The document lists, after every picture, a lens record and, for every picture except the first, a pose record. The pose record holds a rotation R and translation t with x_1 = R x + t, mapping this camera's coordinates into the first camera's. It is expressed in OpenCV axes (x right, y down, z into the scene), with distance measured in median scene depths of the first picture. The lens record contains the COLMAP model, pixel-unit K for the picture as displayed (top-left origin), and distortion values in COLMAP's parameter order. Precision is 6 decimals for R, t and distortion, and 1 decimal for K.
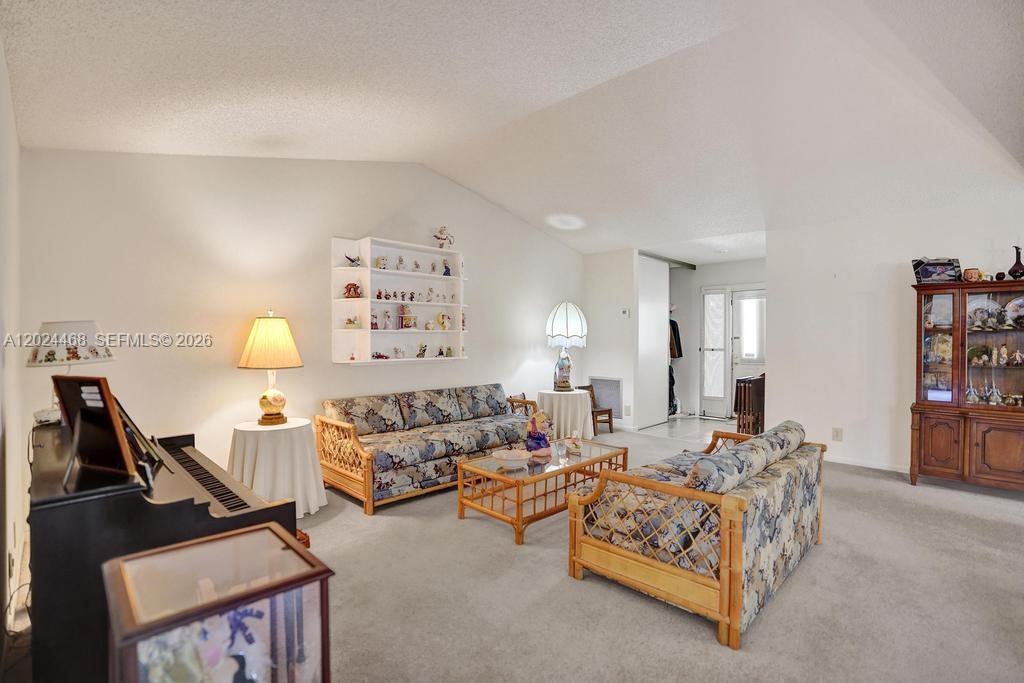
lens RADIAL K [[483.7, 0, 505.7], [0, 483.7, 342.2], [0, 0, 1]] dist [-0.037513, 0.011911]
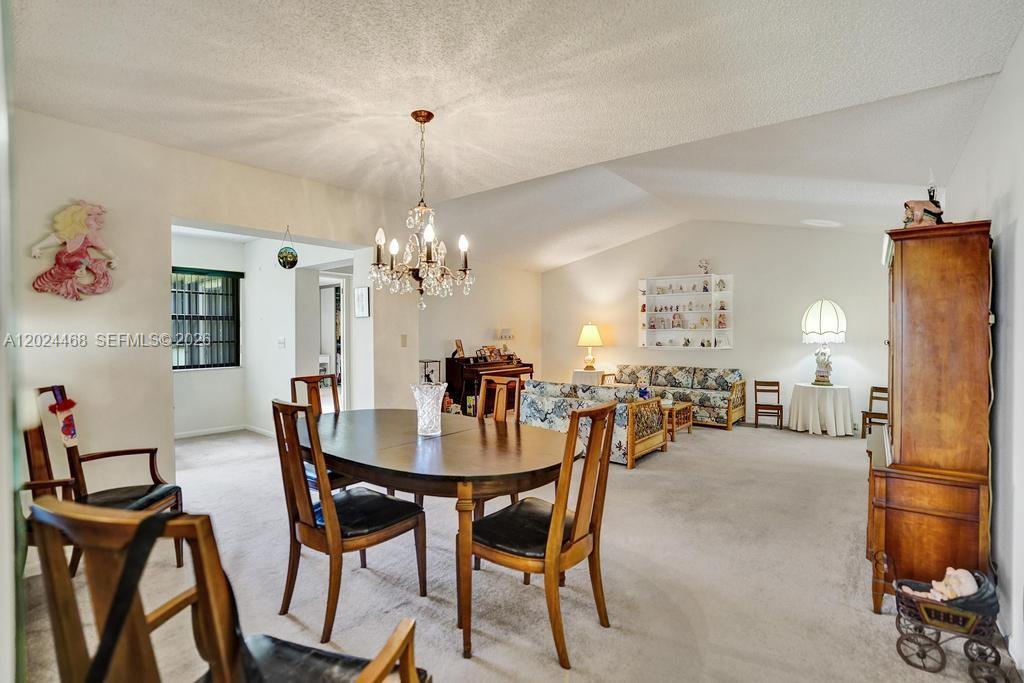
lens RADIAL K [[483.7, 0, 519.5], [0, 483.7, 342.8], [0, 0, 1]] dist [-0.037513, 0.011911]
pose [[0.131649, 0.016719, -0.991155, 1.382556], [-0.011751, 0.999814, 0.015304, 0.002793], [0.991227, 0.009632, 0.131821, 0.277256]]
